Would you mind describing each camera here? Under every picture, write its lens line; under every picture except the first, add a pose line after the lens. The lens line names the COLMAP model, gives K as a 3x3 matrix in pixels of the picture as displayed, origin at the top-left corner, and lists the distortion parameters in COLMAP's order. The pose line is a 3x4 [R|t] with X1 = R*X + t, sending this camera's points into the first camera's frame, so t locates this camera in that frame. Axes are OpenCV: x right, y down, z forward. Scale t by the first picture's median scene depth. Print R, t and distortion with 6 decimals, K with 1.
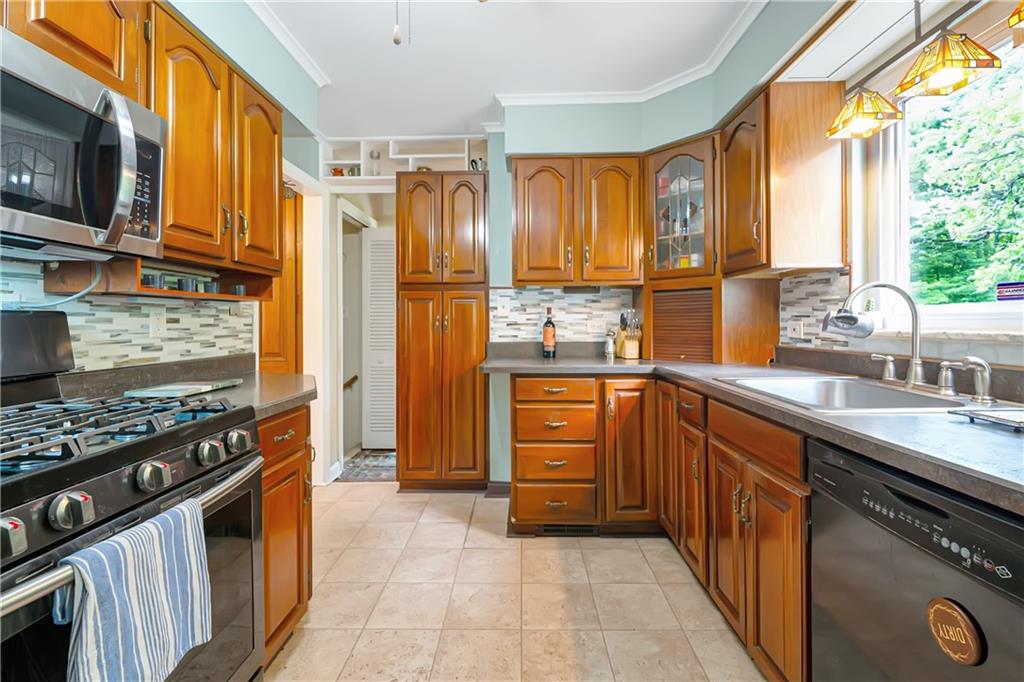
lens RADIAL K [[457.0, 0, 510.6], [0, 457.0, 317.2], [0, 0, 1]] dist [-0.000600, 0.000409]
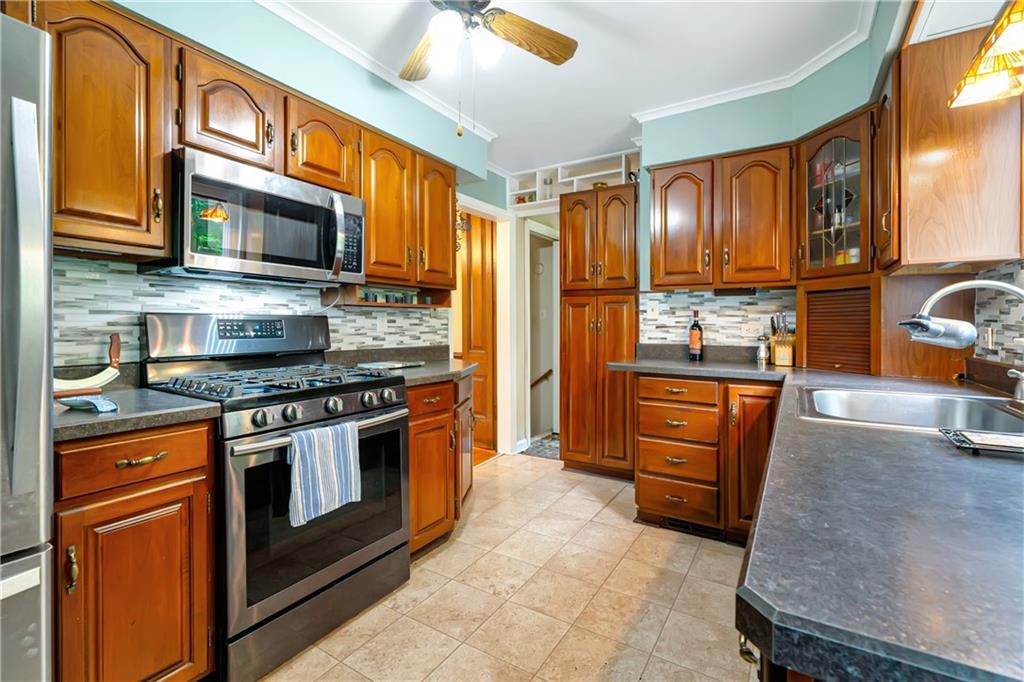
lens RADIAL K [[457.0, 0, 506.0], [0, 457.0, 323.7], [0, 0, 1]] dist [-0.000600, 0.000409]
pose [[0.858329, 0.009485, -0.513013, 0.301165], [-0.004004, 0.999922, 0.011788, -0.003337], [0.513085, -0.008064, 0.858300, -0.093460]]
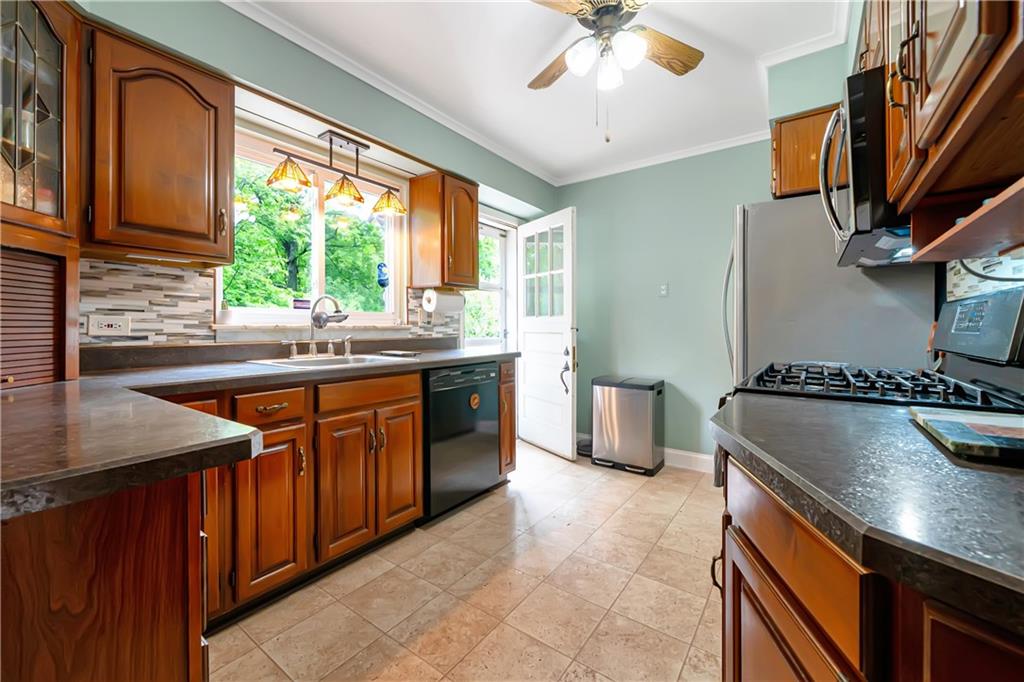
lens RADIAL K [[423.9, 0, 503.0], [0, 423.9, 328.6], [0, 0, 1]] dist [0.003113, 0.000122]
pose [[-0.826812, 0.007792, 0.562425, -0.373737], [0.001148, 0.999925, -0.012165, 0.039996], [-0.562478, -0.009412, -0.826759, 1.169486]]
